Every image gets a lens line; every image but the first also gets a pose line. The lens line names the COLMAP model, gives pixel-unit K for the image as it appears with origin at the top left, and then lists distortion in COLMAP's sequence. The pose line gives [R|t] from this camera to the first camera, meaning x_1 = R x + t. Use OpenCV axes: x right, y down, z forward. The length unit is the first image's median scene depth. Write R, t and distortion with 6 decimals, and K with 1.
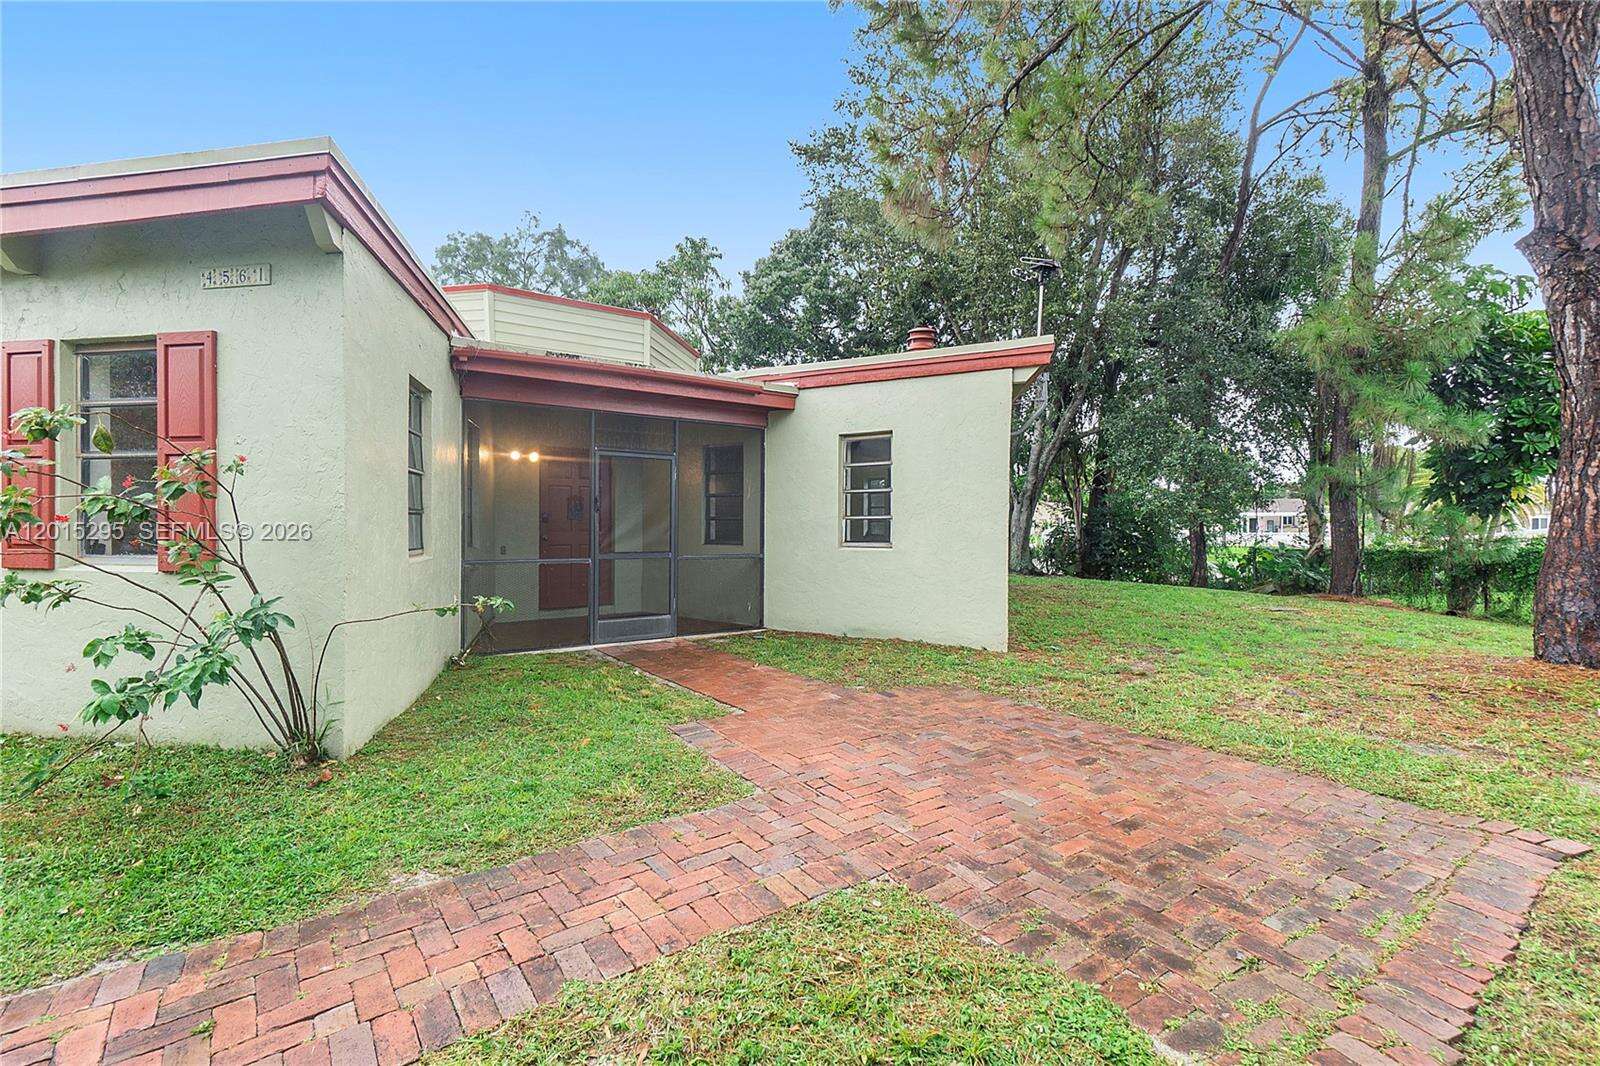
lens RADIAL K [[698.6, 0, 799.6], [0, 698.6, 533.5], [0, 0, 1]] dist [-0.010545, 0.003215]
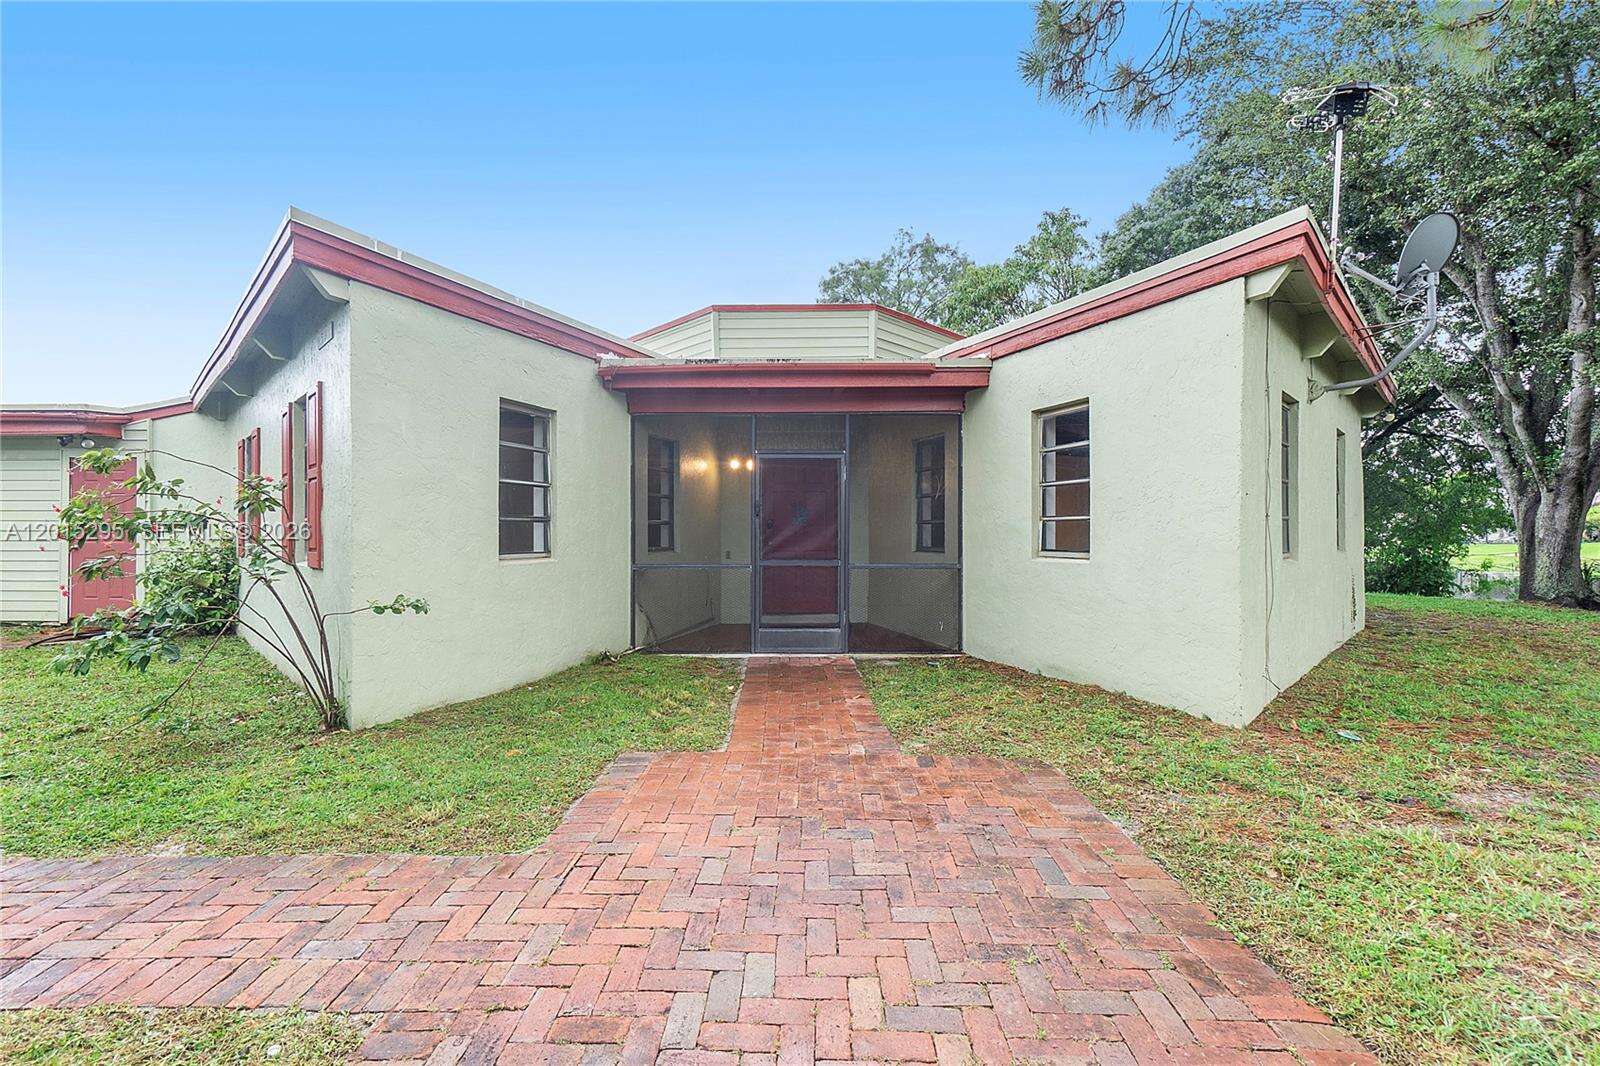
lens RADIAL K [[698.6, 0, 789.1], [0, 698.6, 535.6], [0, 0, 1]] dist [-0.010545, 0.003215]
pose [[0.808170, -0.001832, -0.588946, 0.290285], [-0.001382, 0.999987, -0.005007, -0.000381], [0.588947, 0.004861, 0.808157, 0.218342]]
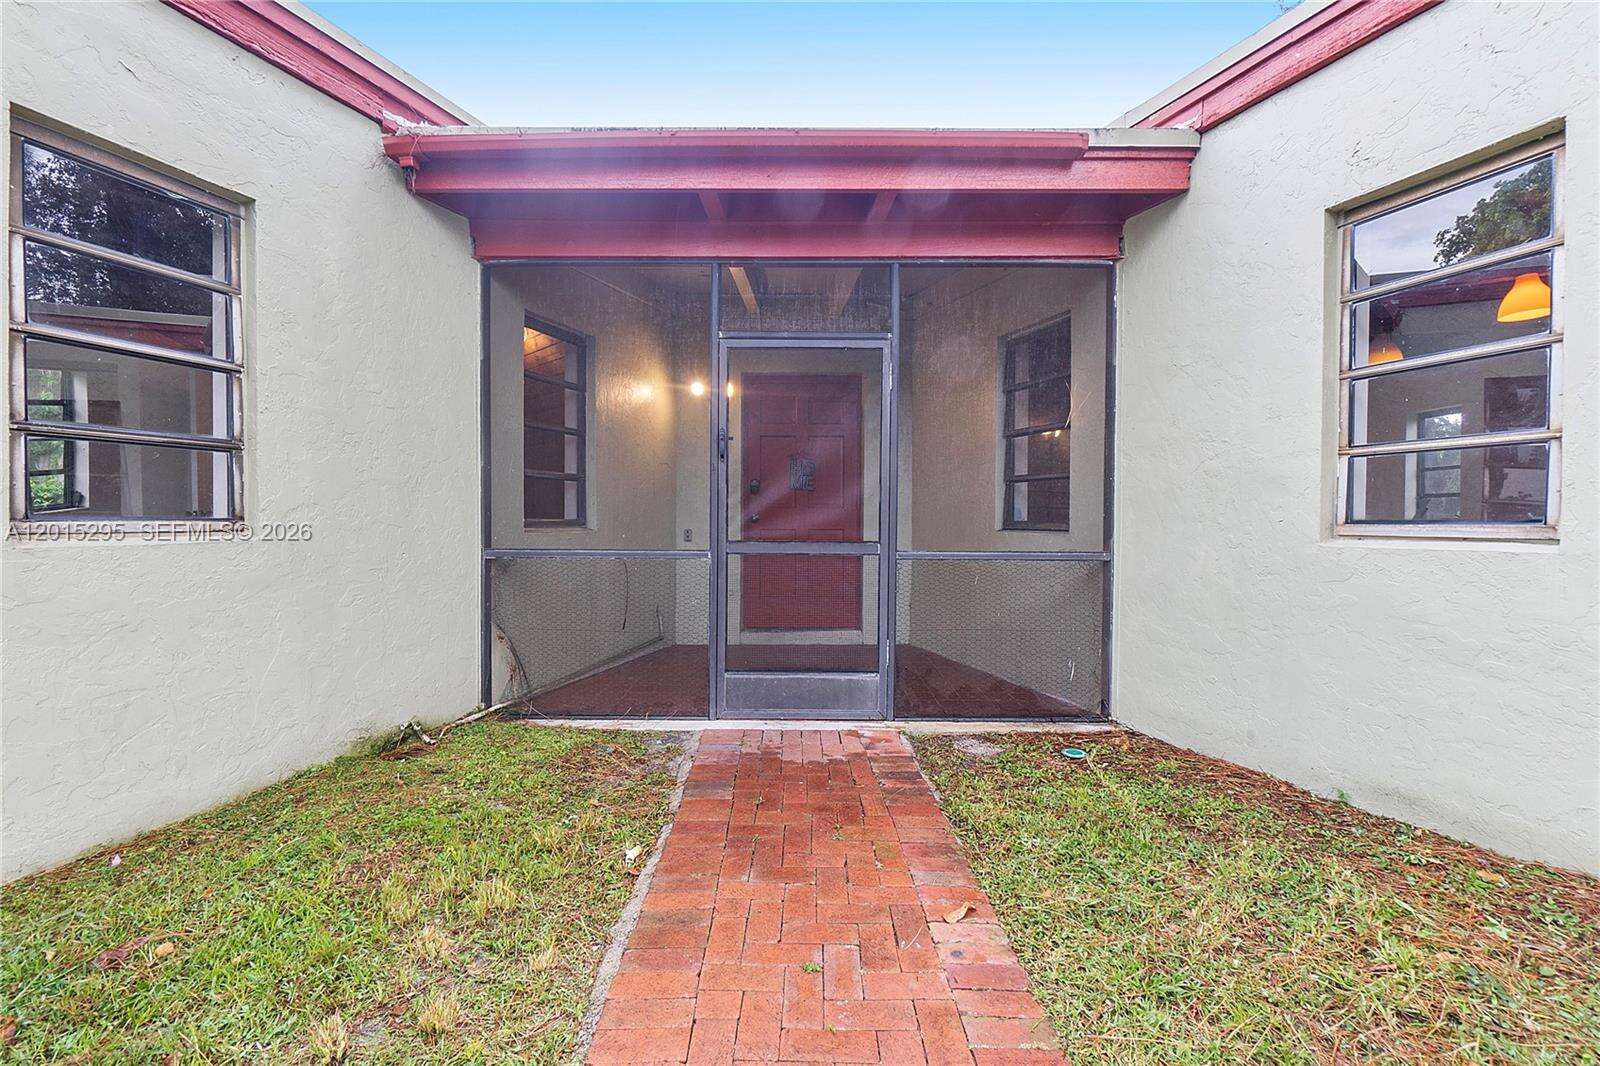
lens RADIAL K [[698.6, 0, 788.9], [0, 698.6, 530.4], [0, 0, 1]] dist [-0.010545, 0.003215]
pose [[0.808026, 0.008838, -0.589081, 0.044538], [-0.006575, 0.999960, 0.005983, 0.015646], [0.589111, -0.000961, 0.808052, 0.563178]]
